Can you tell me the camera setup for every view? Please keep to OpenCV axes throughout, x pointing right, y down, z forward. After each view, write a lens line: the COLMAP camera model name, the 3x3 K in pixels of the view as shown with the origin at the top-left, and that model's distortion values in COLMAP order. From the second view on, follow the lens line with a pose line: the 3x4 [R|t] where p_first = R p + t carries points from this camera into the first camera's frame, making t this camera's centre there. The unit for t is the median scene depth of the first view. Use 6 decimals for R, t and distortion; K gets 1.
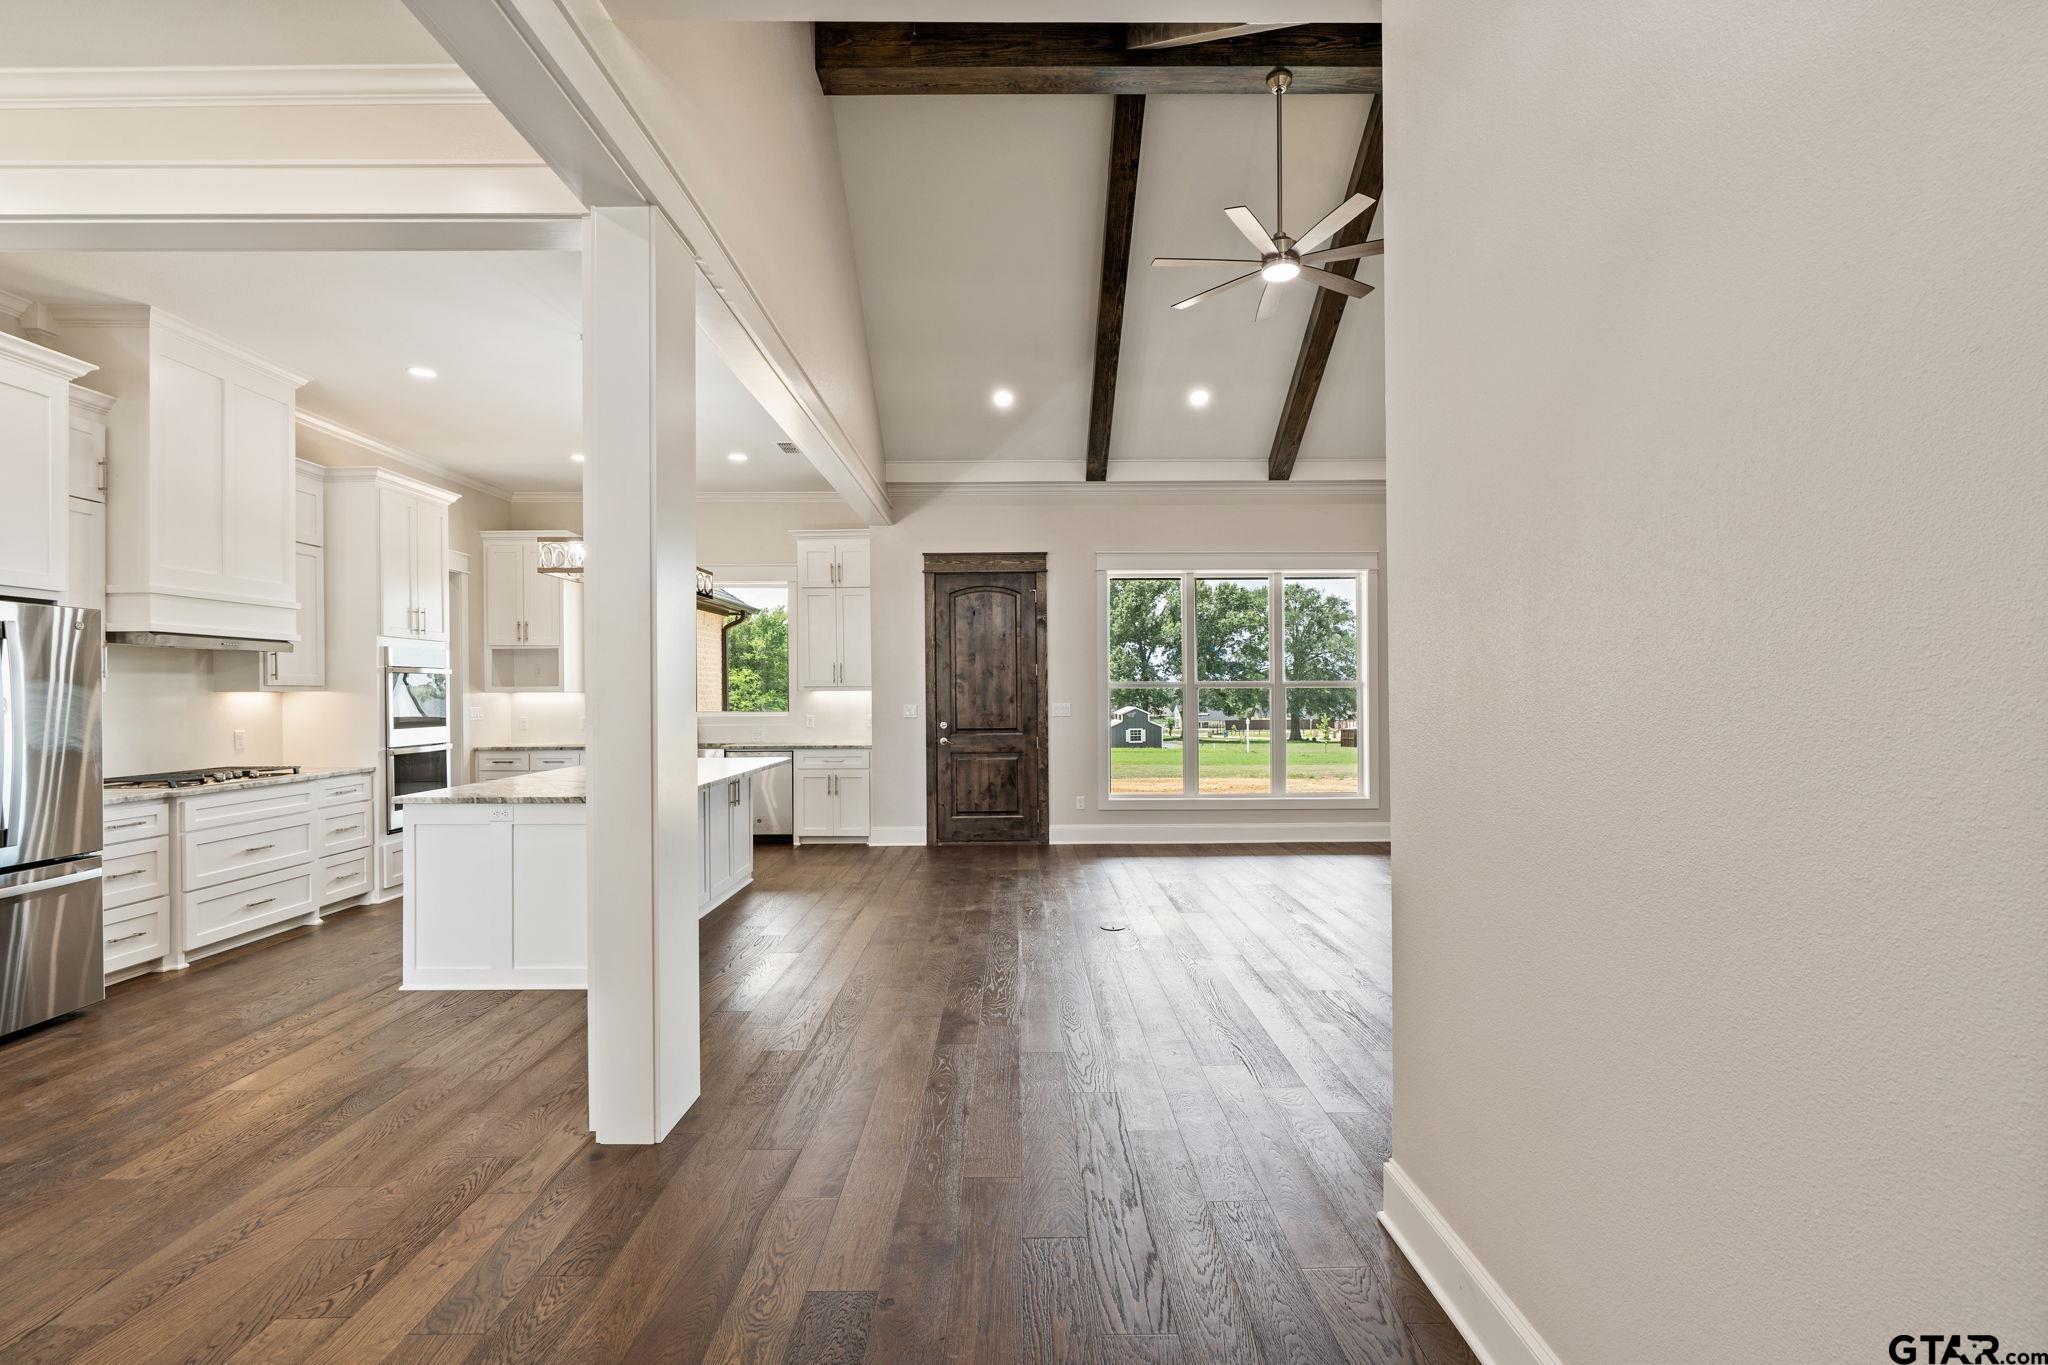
lens RADIAL K [[924.1, 0, 1024.0], [0, 924.1, 682.5], [0, 0, 1]] dist [-0.010197, -0.000066]
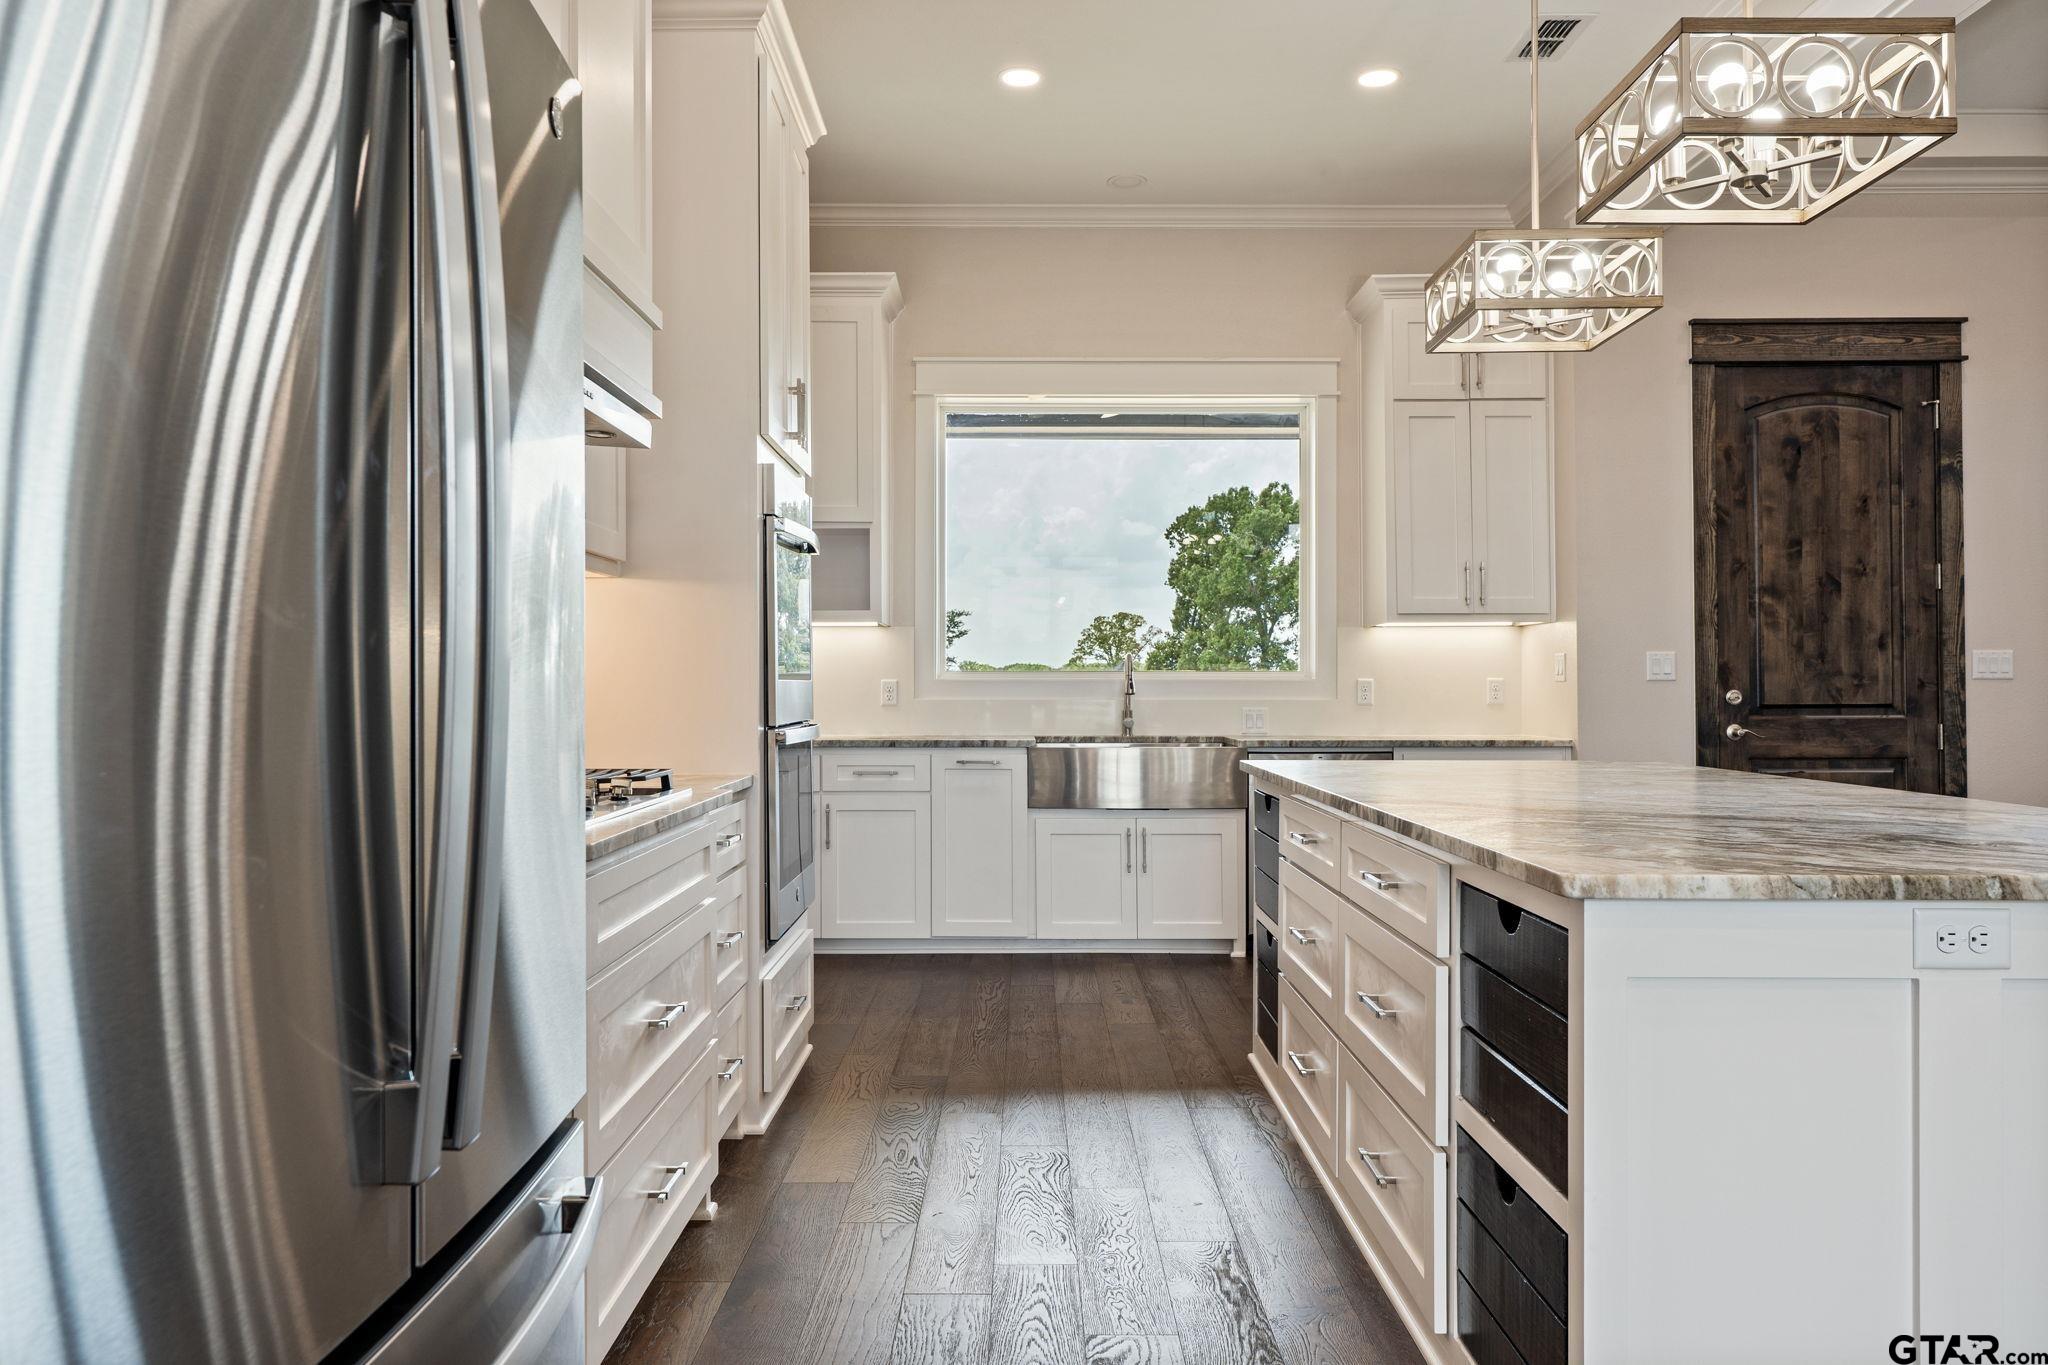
lens RADIAL K [[1394.9, 0, 1024.0], [0, 1394.9, 682.5], [0, 0, 1]] dist [-0.005102, -0.001924]
pose [[0.999886, 0.002367, -0.014928, -0.426765], [-0.002251, 0.999967, 0.007823, 0.034249], [0.014946, -0.007788, 0.999858, 0.307250]]
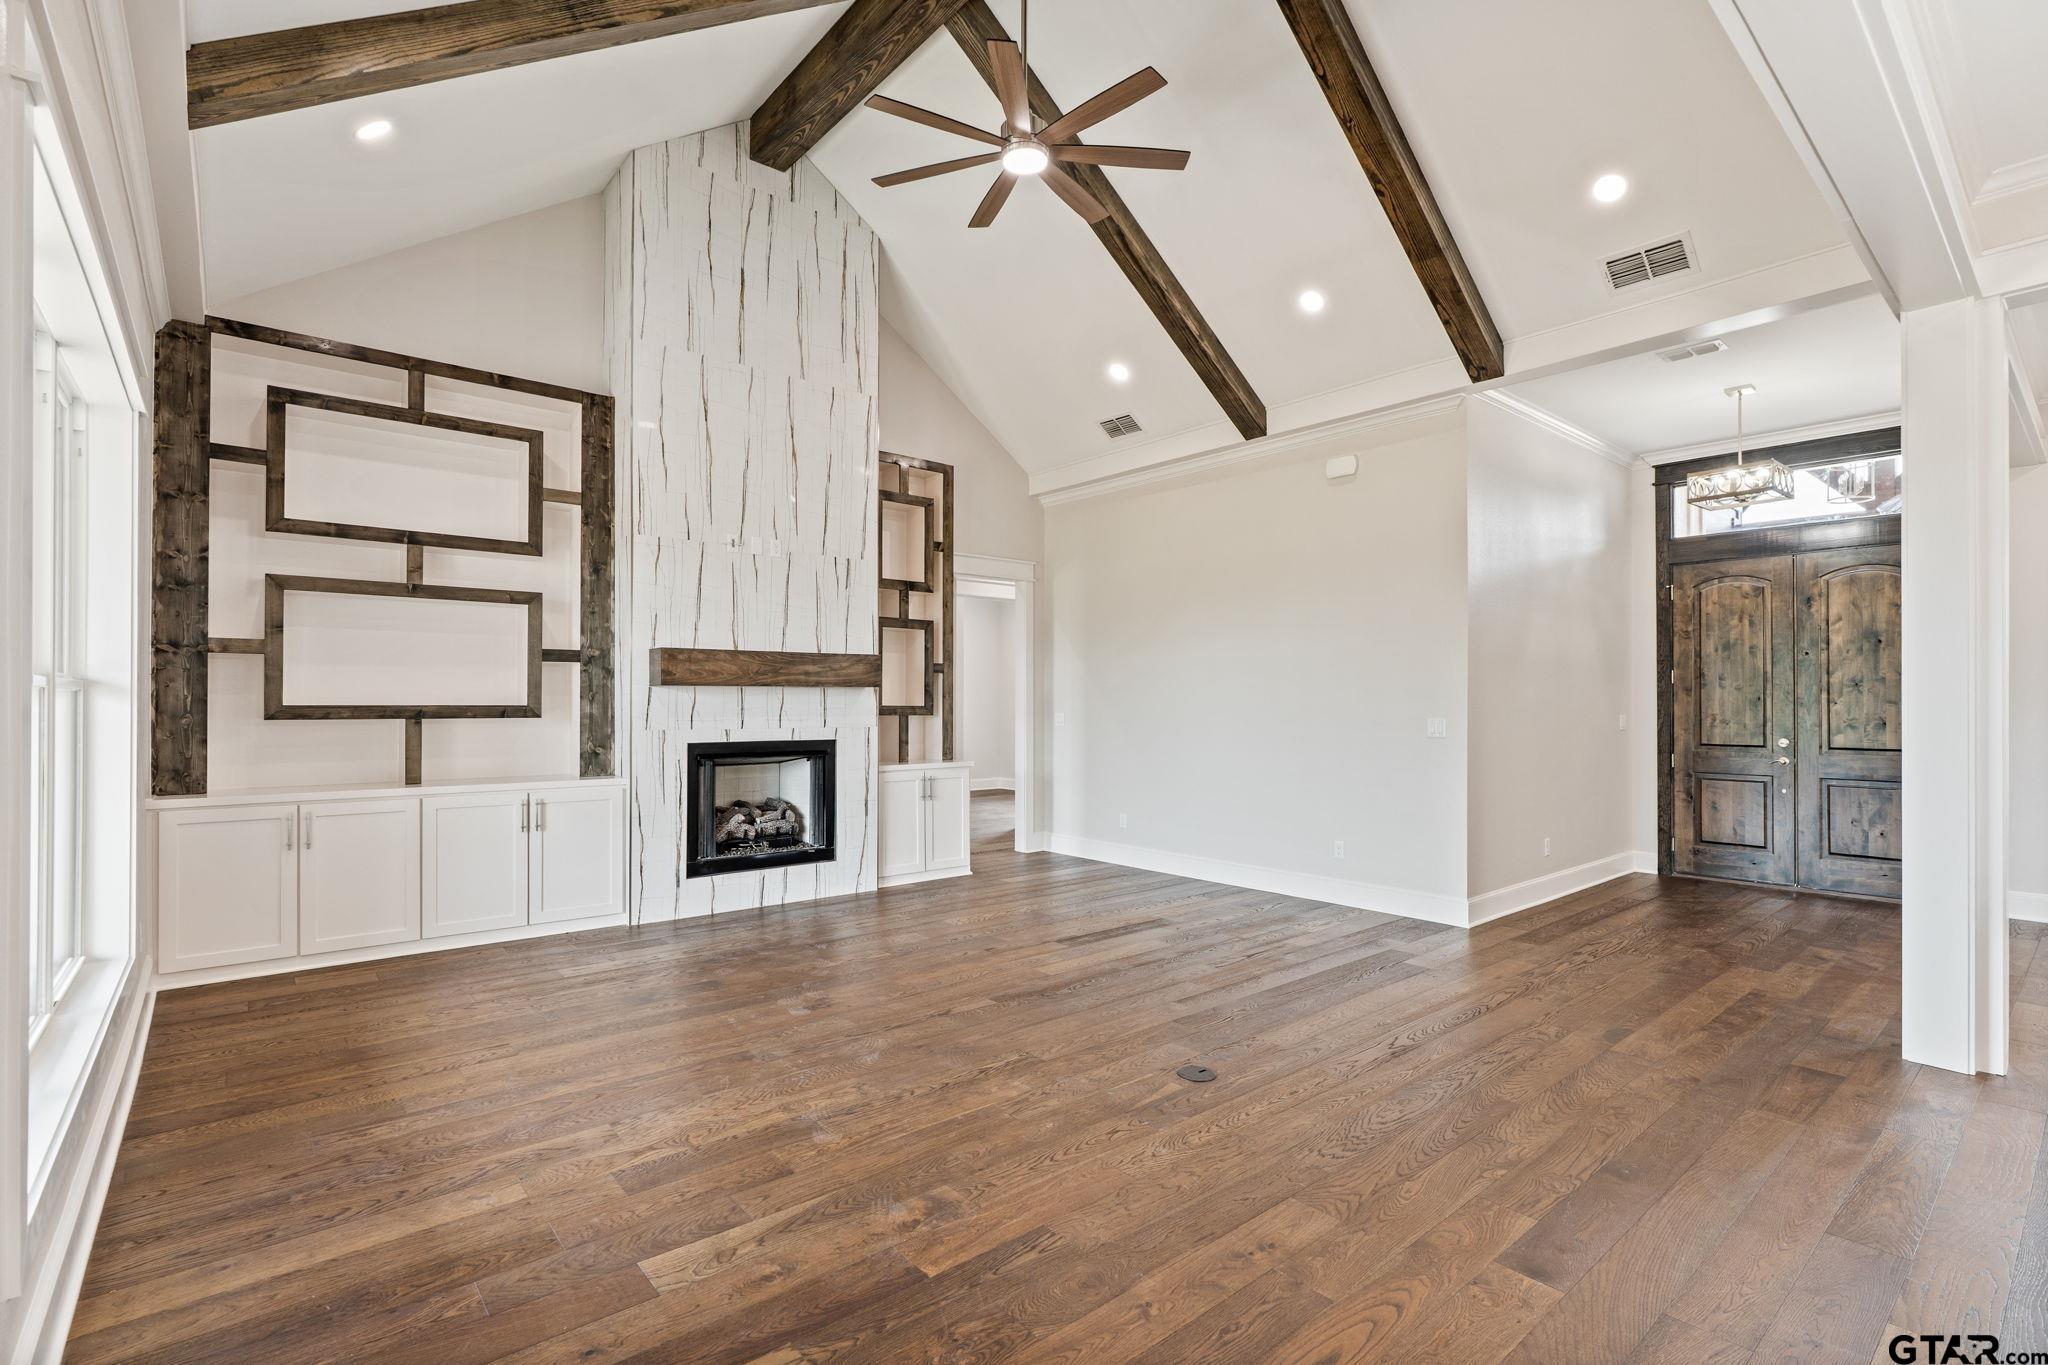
lens RADIAL K [[937.7, 0, 1025.3], [0, 937.7, 696.7], [0, 0, 1]] dist [-0.003996, -0.000131]
pose [[-0.636245, 0.007722, 0.771449, -0.210277], [-0.006927, 0.999852, -0.015722, 0.011624], [-0.771456, -0.015347, -0.636097, 0.971293]]
